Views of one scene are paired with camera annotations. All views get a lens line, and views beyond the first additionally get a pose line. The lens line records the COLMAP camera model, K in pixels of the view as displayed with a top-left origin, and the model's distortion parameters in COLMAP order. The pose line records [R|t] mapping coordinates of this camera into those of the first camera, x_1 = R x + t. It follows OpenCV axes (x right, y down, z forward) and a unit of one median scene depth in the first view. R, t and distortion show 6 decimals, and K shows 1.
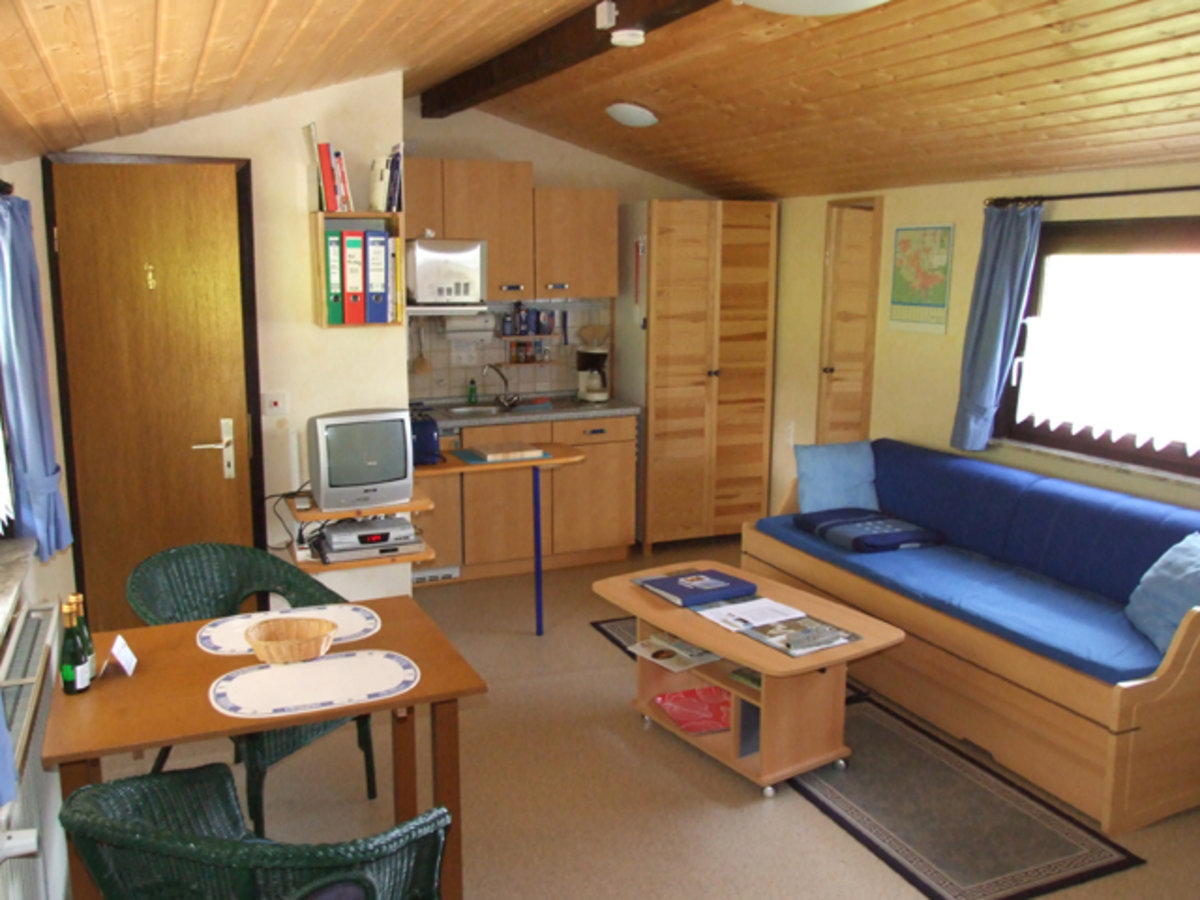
lens RADIAL K [[1013.2, 0, 600.5], [0, 1013.2, 447.9], [0, 0, 1]] dist [-0.009942, 0.000010]
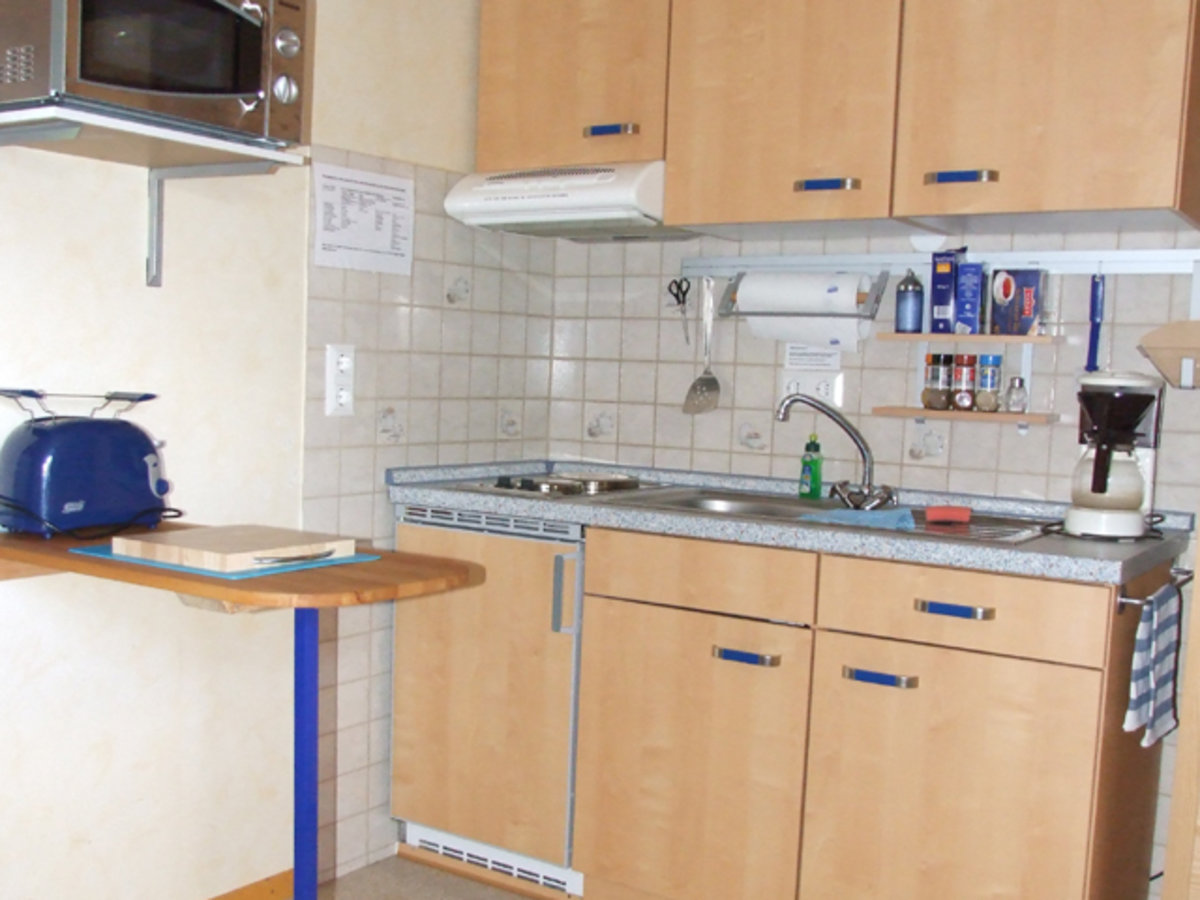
lens RADIAL K [[1398.5, 0, 599.7], [0, 1398.5, 452.8], [0, 0, 1]] dist [-0.008933, 0.000000]
pose [[0.533498, 0.070602, -0.842850, 0.291576], [-0.188571, 0.981356, -0.037155, -0.026125], [0.824513, 0.178759, 0.536865, 0.634589]]
